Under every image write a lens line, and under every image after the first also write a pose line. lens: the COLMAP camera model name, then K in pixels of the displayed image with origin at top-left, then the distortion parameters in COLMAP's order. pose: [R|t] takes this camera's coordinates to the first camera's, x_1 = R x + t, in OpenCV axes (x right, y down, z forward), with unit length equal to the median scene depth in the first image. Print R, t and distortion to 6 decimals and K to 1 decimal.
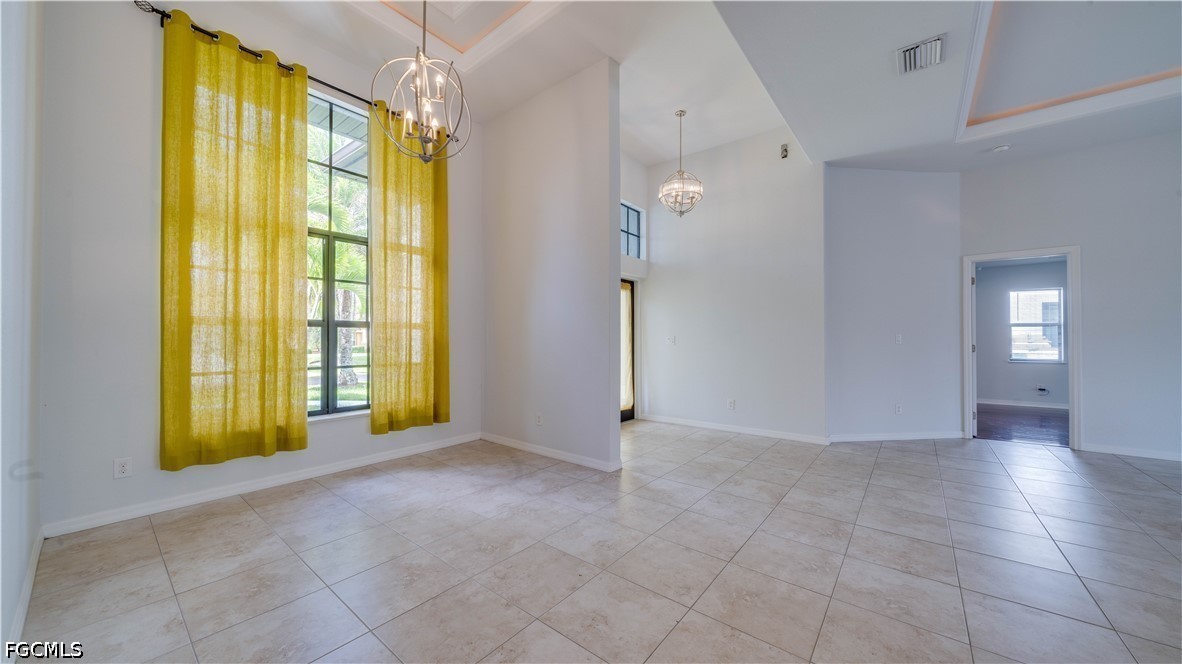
lens RADIAL K [[409.6, 0, 586.8], [0, 409.6, 336.2], [0, 0, 1]] dist [-0.000988, 0.000051]
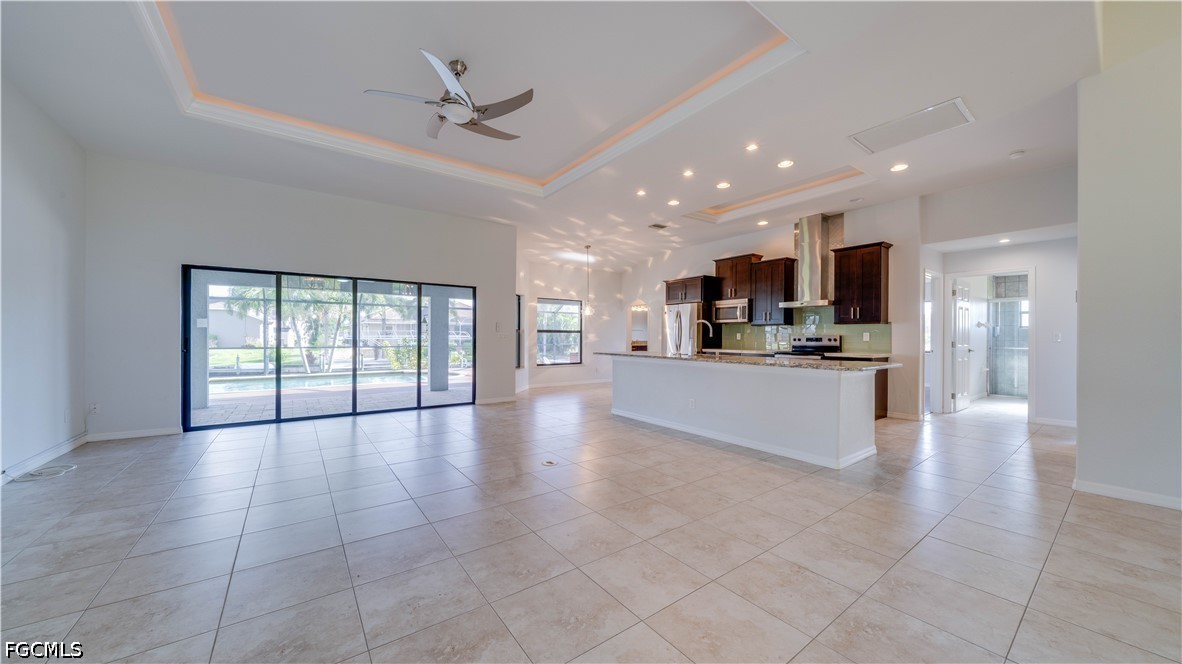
lens RADIAL K [[409.6, 0, 593.2], [0, 409.6, 333.0], [0, 0, 1]] dist [-0.000988, 0.000051]
pose [[-0.969344, -0.000845, 0.245705, 0.689334], [-0.006169, 0.999763, -0.020897, 0.016073], [-0.245629, -0.021773, -0.969119, 1.406778]]
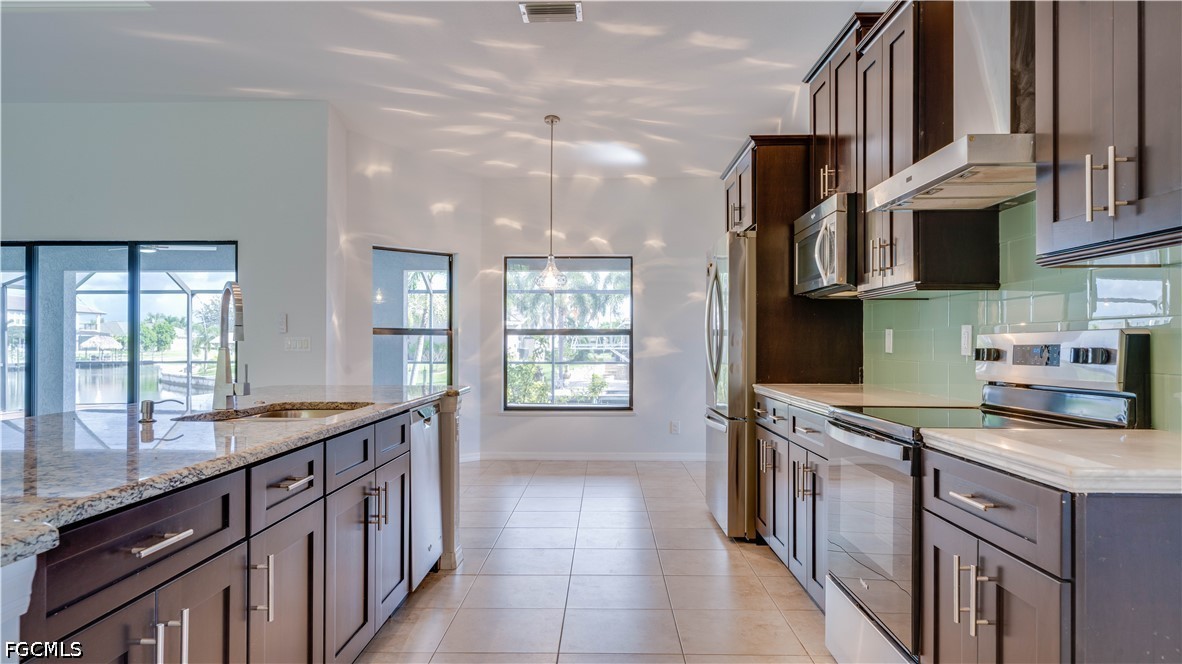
lens RADIAL K [[734.1, 0, 587.3], [0, 734.1, 336.2], [0, 0, 1]] dist [0.006317, 0.000675]
pose [[-0.608917, 0.009102, 0.793181, -0.242847], [-0.009328, 0.999783, -0.018634, -0.001916], [-0.793179, -0.018745, -0.608700, -0.162805]]
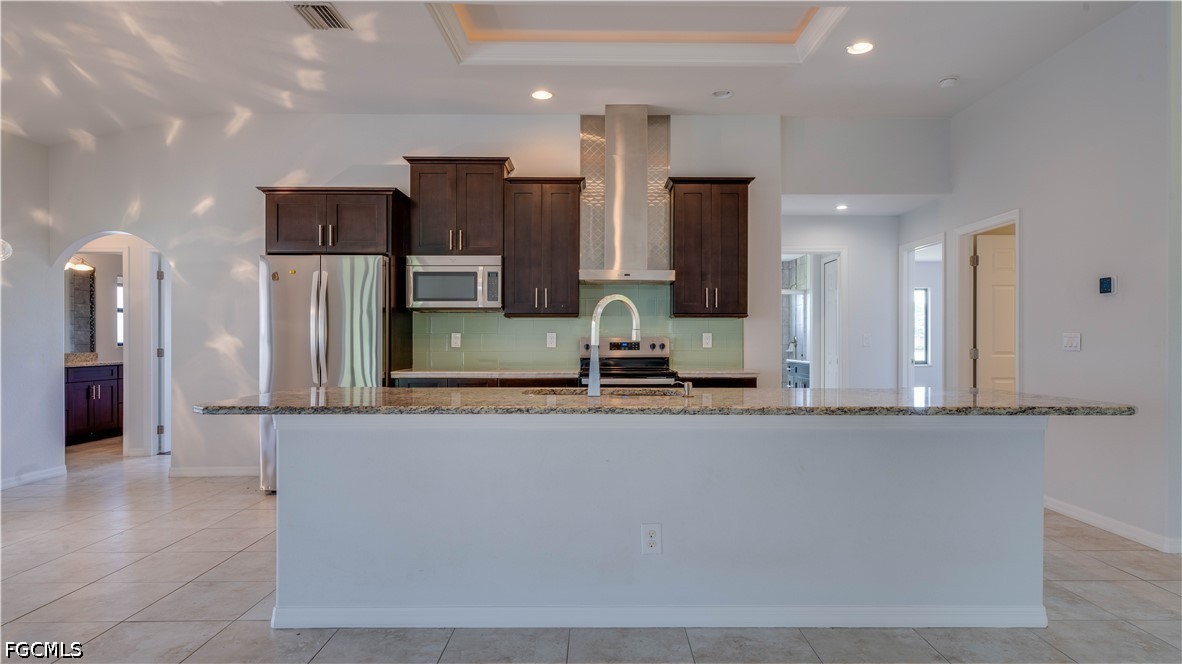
lens RADIAL K [[667.9, 0, 611.6], [0, 667.9, 342.6], [0, 0, 1]] dist [0.001278, -0.000866]
pose [[-0.765767, 0.002203, -0.643114, 1.311916], [0.008010, 0.999949, -0.006113, 0.000098], [0.643068, -0.009833, -0.765746, 0.401529]]
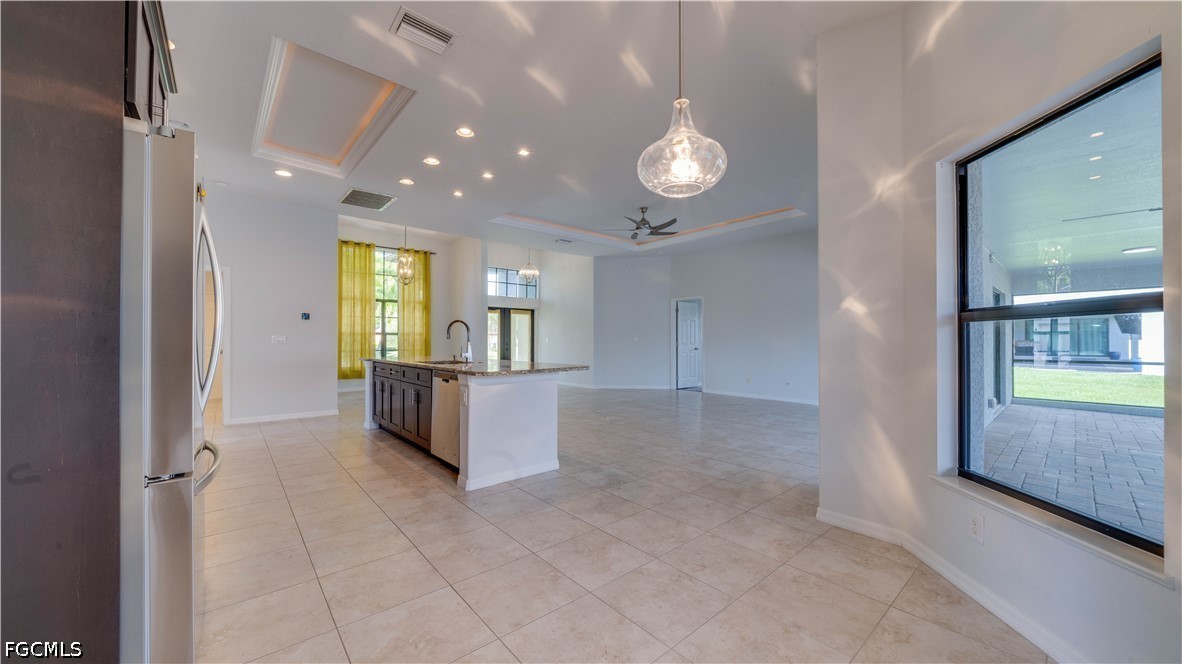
lens RADIAL K [[435.3, 0, 583.9], [0, 435.3, 338.6], [0, 0, 1]] dist [-0.000486, -0.000363]
pose [[0.980507, 0.001590, -0.196476, 1.407150], [-0.000293, 0.999978, 0.006633, -0.021847], [0.196482, -0.006446, 0.980486, -1.774188]]
